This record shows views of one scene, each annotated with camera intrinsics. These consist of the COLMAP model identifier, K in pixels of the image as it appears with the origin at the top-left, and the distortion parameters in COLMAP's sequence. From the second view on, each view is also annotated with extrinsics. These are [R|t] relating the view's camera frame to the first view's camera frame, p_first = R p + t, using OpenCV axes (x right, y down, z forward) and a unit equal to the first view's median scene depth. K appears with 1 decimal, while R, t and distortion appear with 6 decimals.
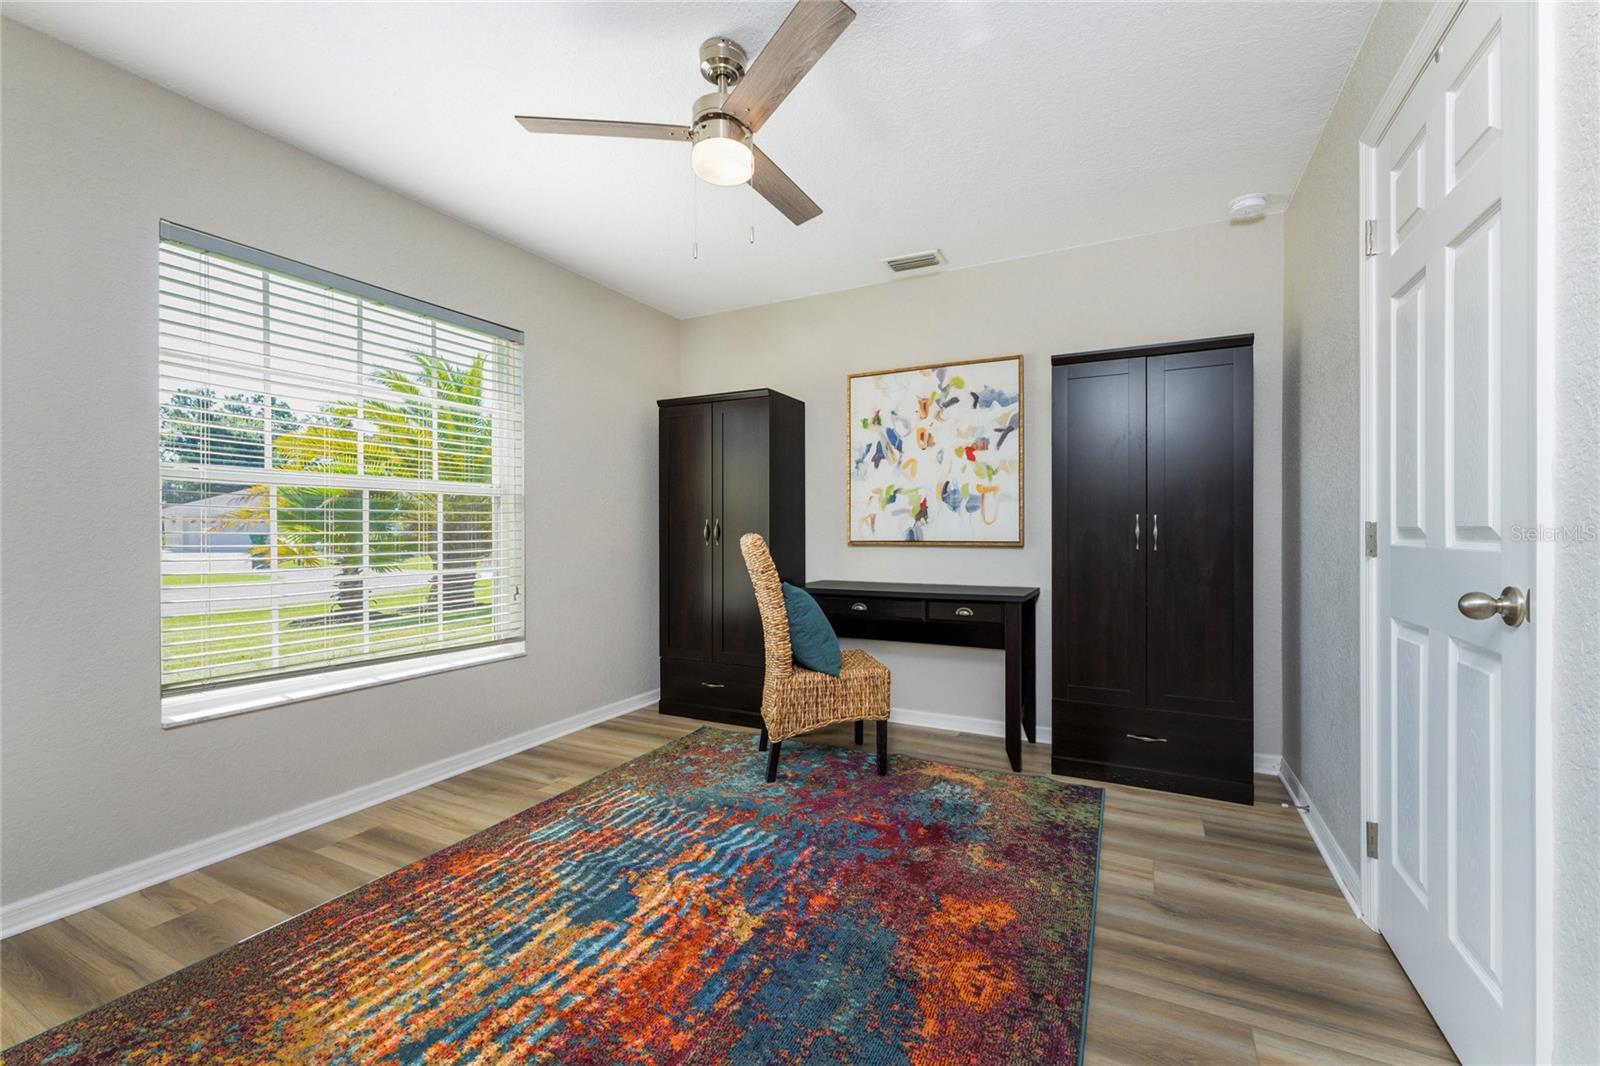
lens RADIAL K [[641.2, 0, 799.2], [0, 641.2, 527.6], [0, 0, 1]] dist [0.001211, 0.000185]
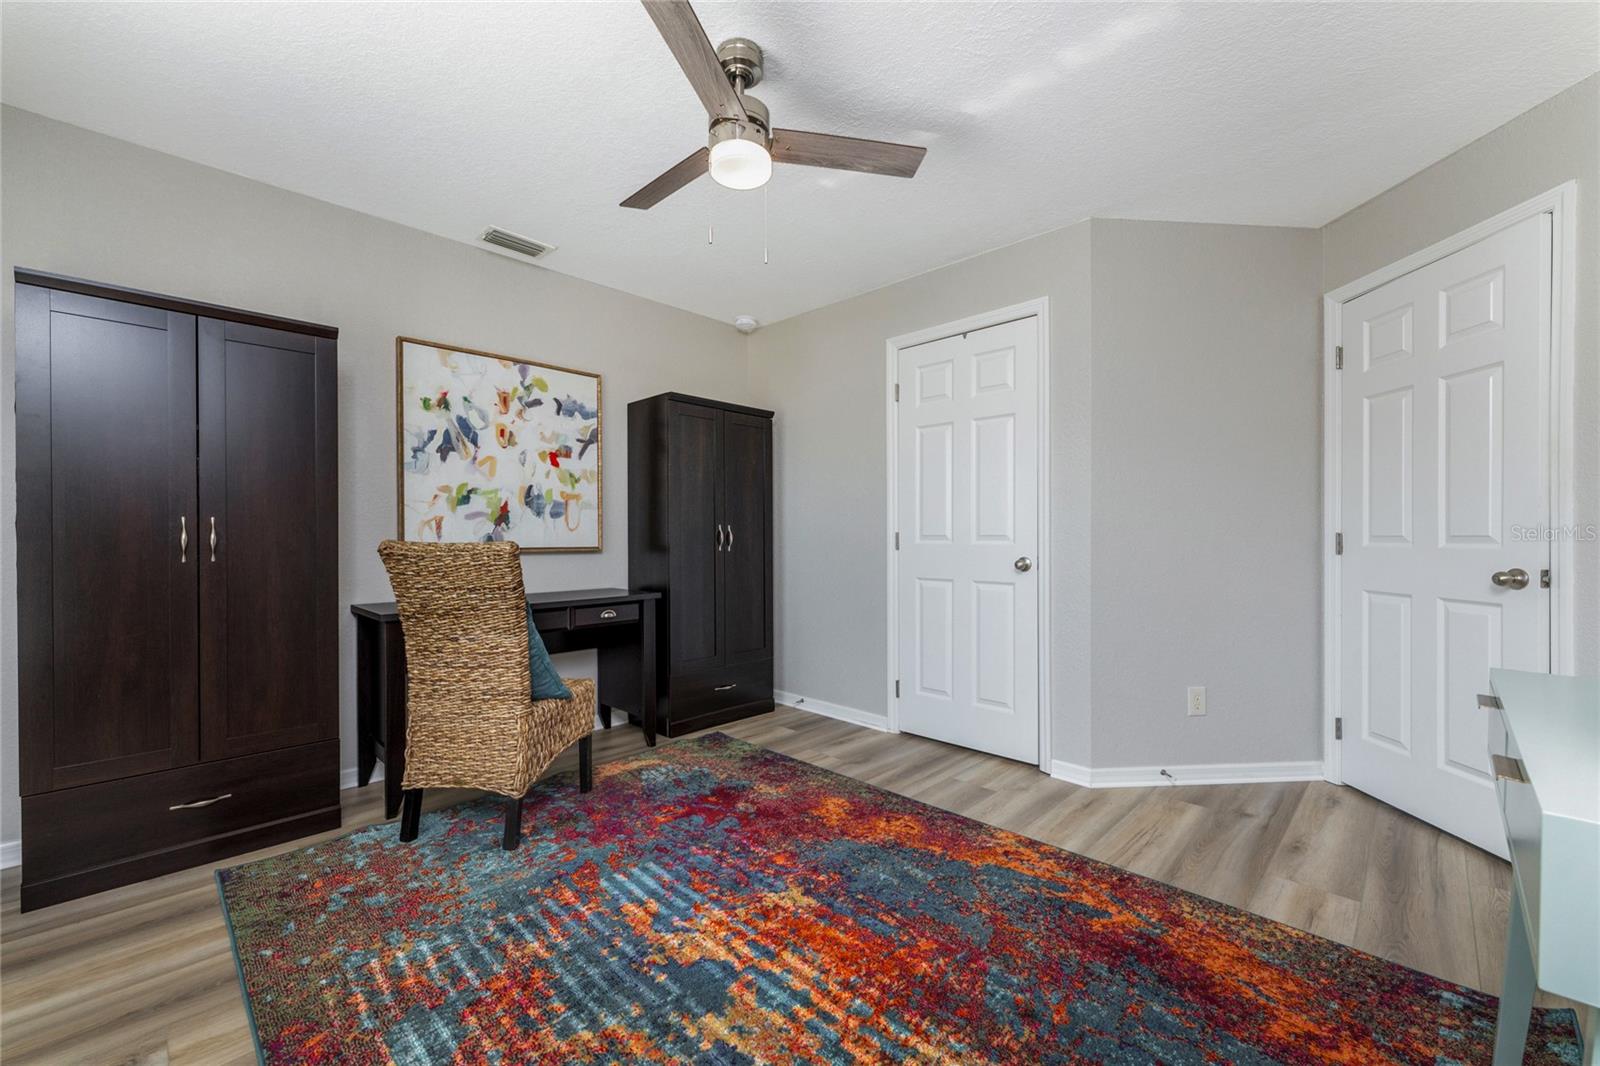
lens RADIAL K [[641.2, 0, 799.5], [0, 641.2, 535.2], [0, 0, 1]] dist [0.001211, 0.000185]
pose [[0.312656, 0.003290, 0.949861, -0.672063], [-0.003815, 0.999990, -0.002208, 0.003573], [-0.949859, -0.002933, 0.312665, 0.392668]]
